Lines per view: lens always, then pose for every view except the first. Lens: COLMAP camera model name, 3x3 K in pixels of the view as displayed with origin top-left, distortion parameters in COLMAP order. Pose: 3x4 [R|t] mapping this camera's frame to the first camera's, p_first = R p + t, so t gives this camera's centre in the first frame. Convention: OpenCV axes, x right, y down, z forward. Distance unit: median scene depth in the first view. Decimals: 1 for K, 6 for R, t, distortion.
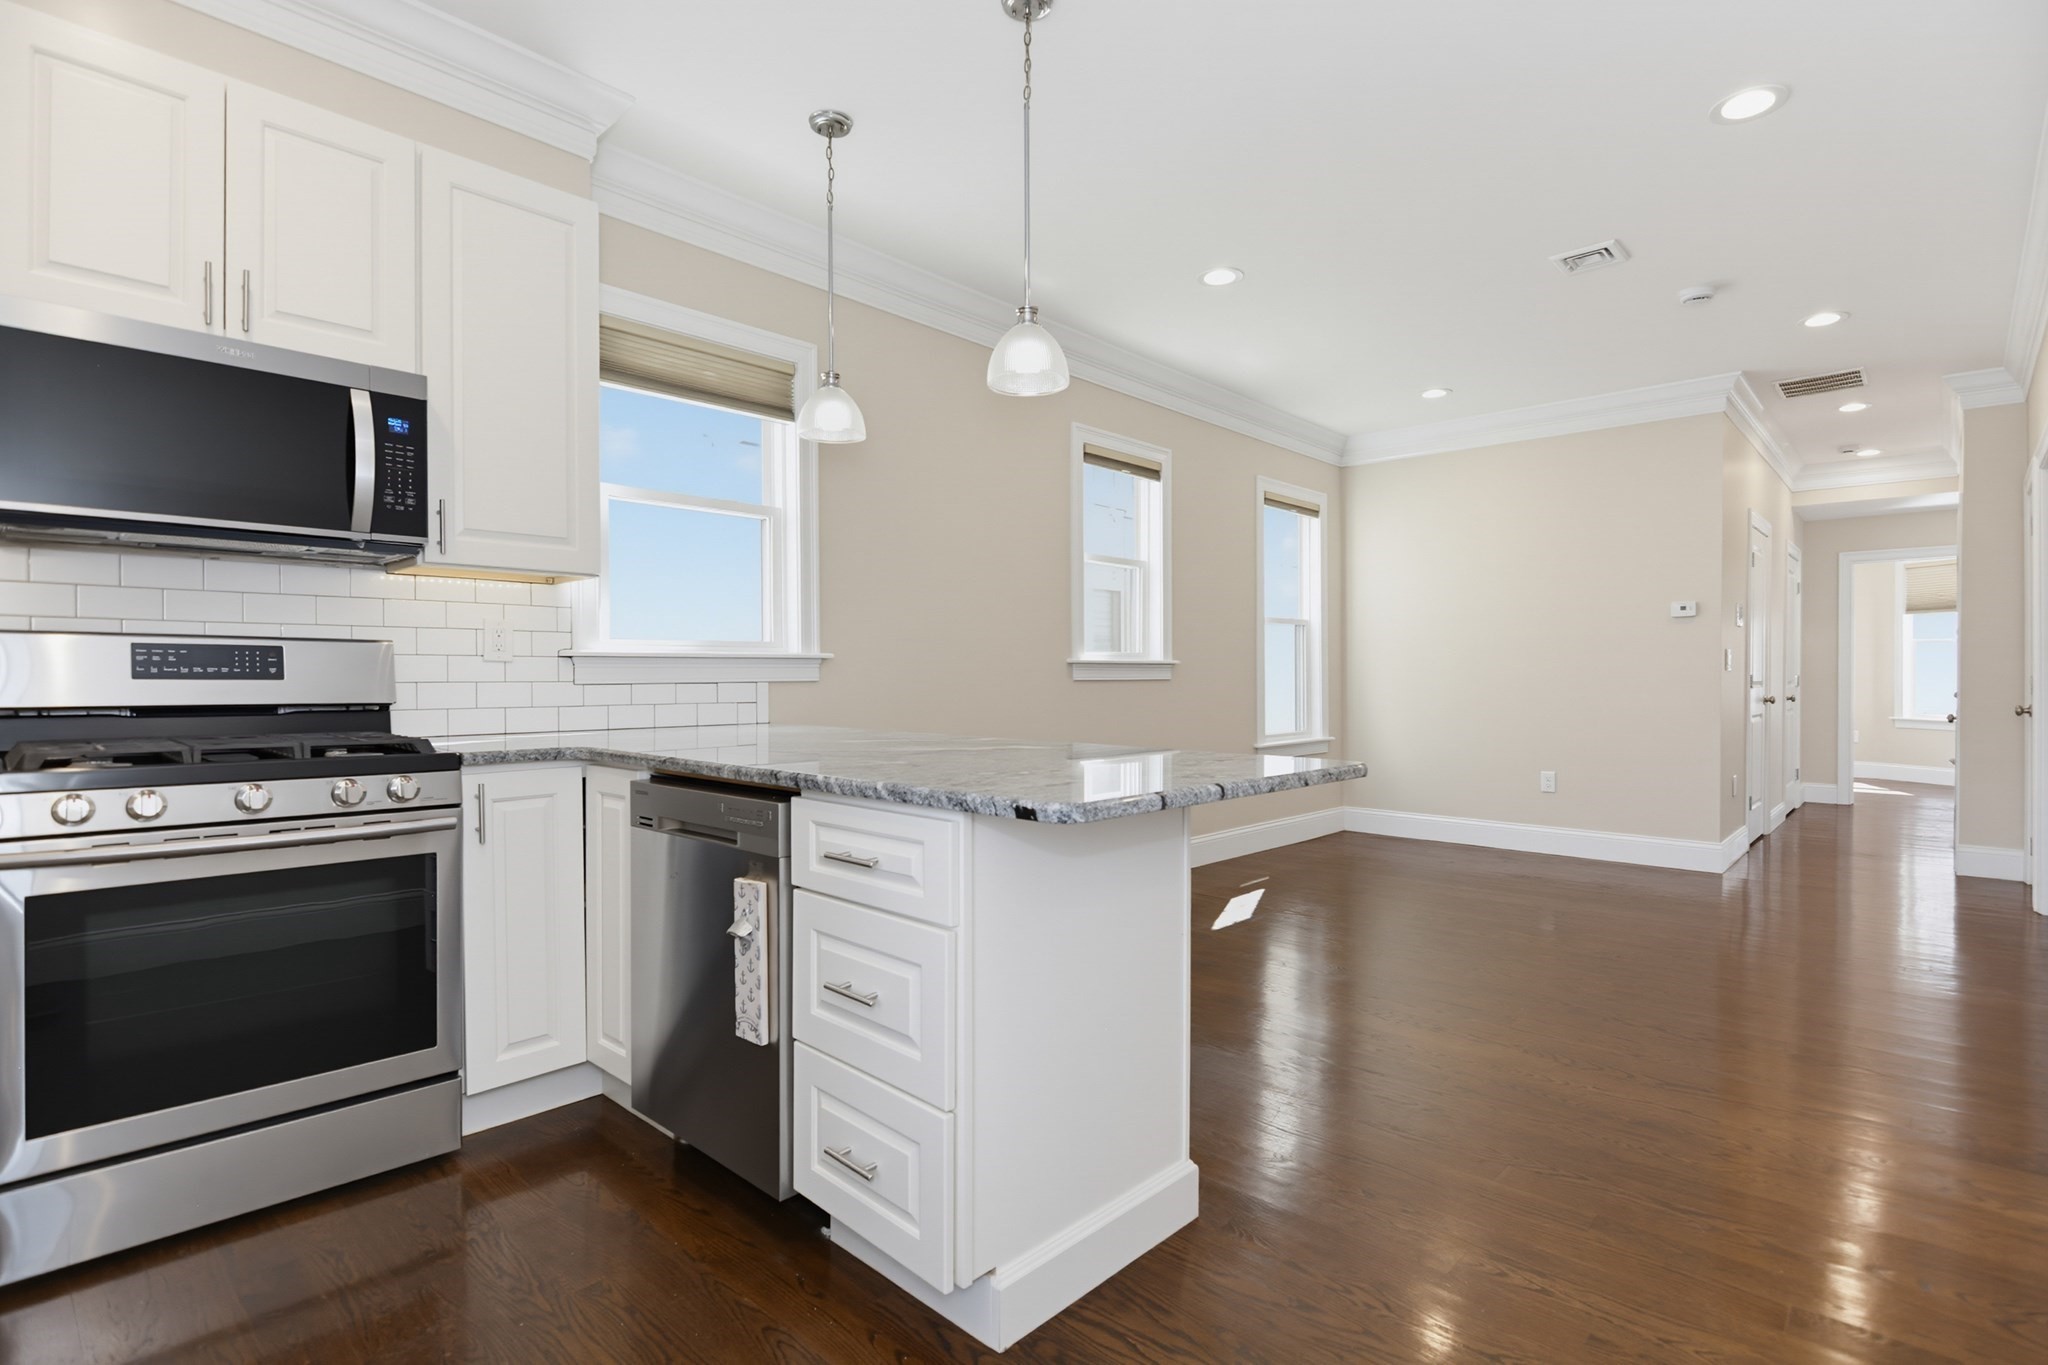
lens RADIAL K [[989.0, 0, 1024.0], [0, 989.0, 683.8], [0, 0, 1]] dist [0.006373, -0.009277]
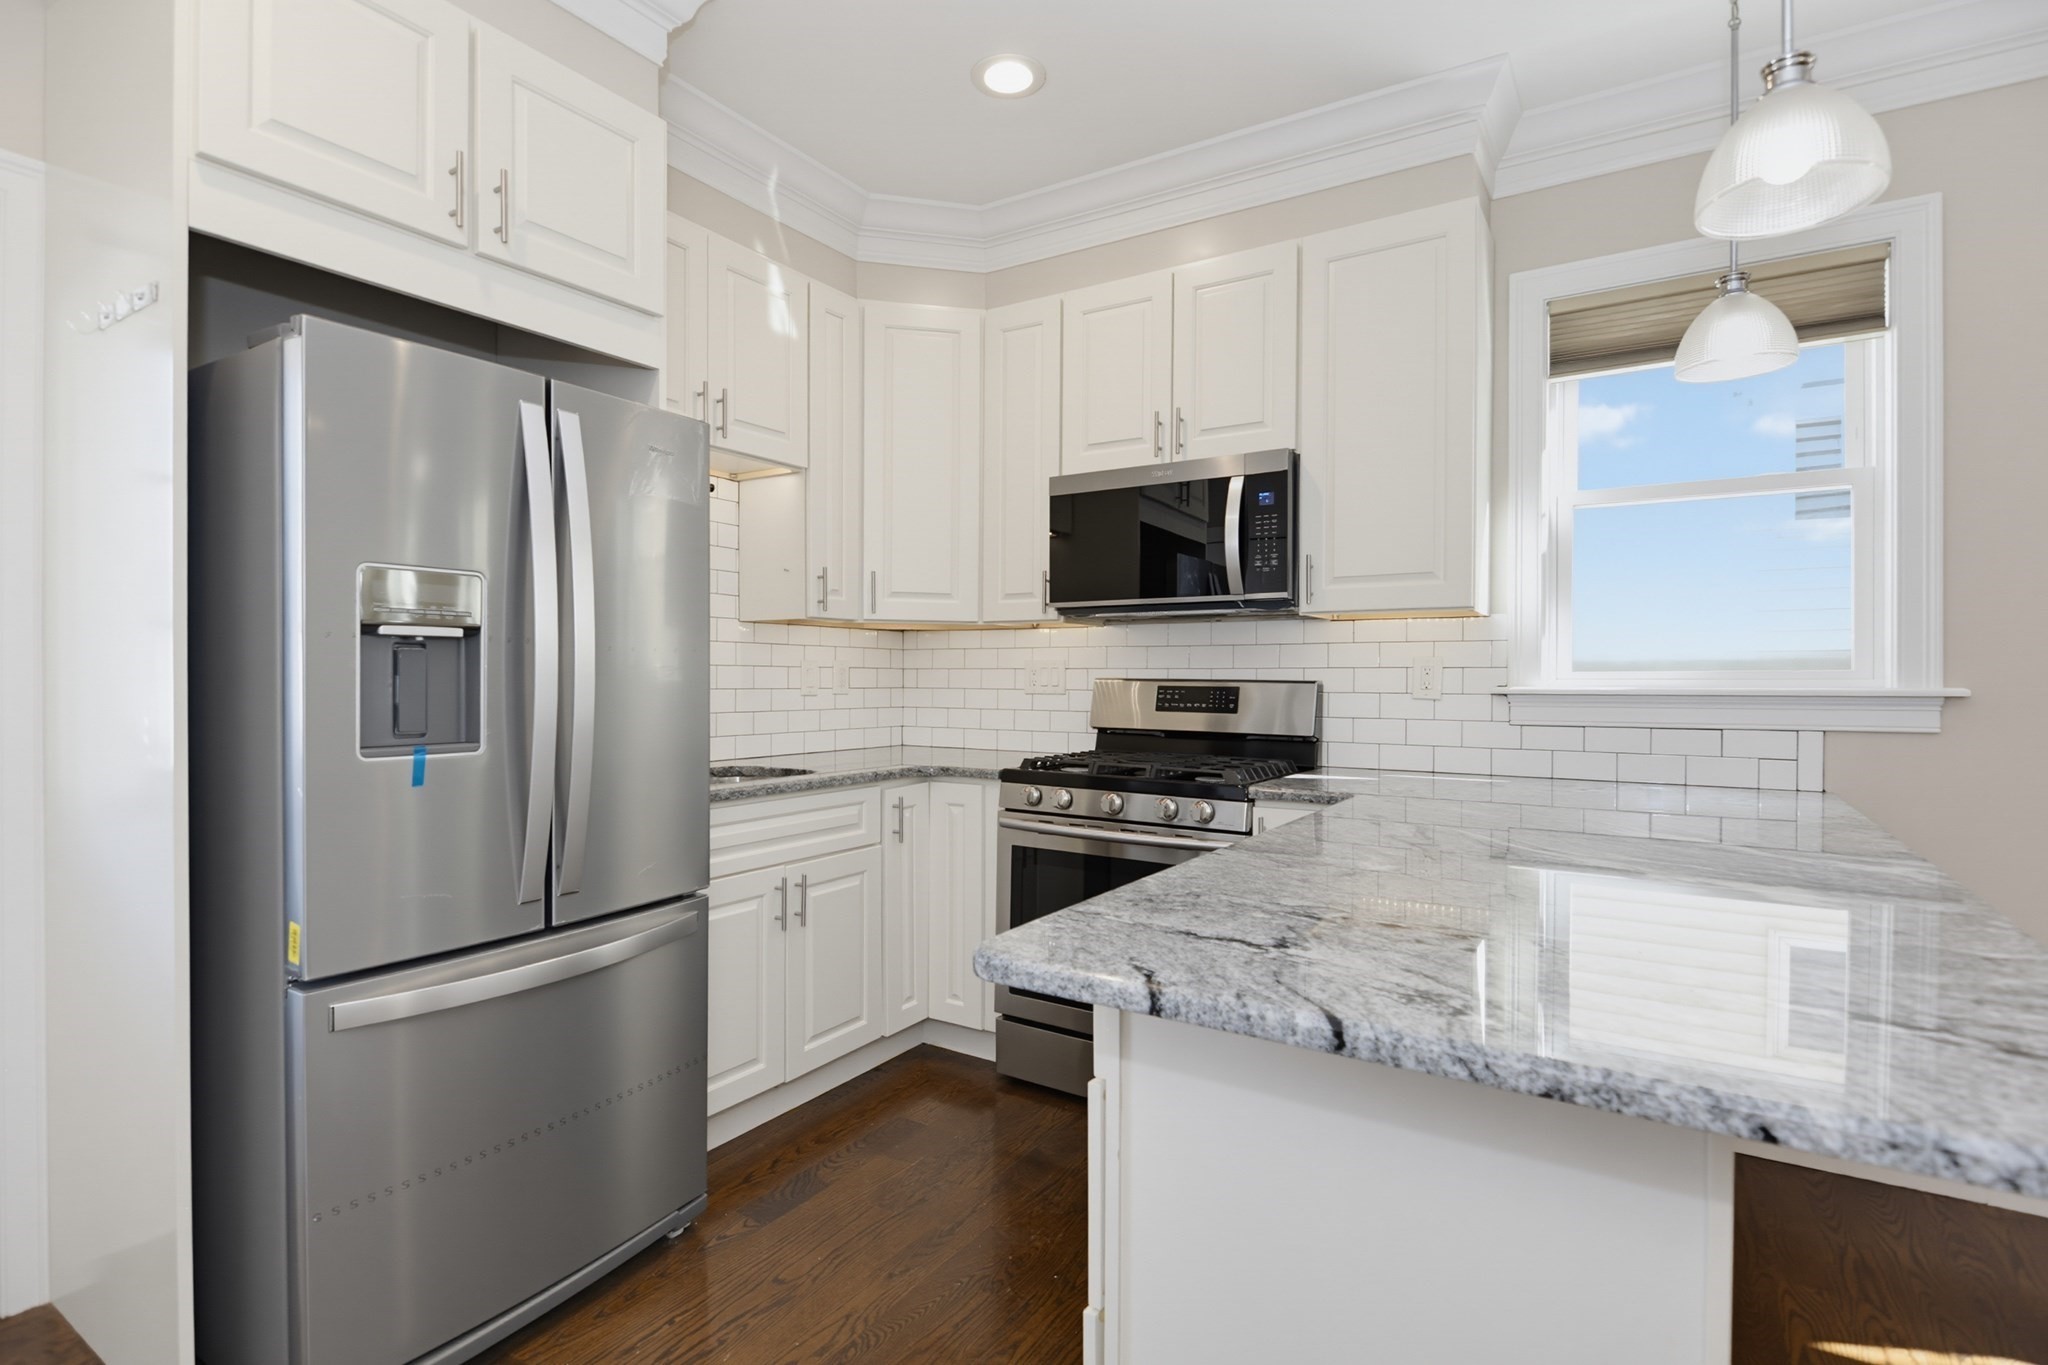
lens RADIAL K [[989.0, 0, 1046.5], [0, 989.0, 680.8], [0, 0, 1]] dist [0.006373, -0.009277]
pose [[0.194750, 0.003550, -0.980846, 0.191796], [-0.011888, 0.999929, 0.001258, -0.019552], [0.980781, 0.011416, 0.194779, 0.223641]]
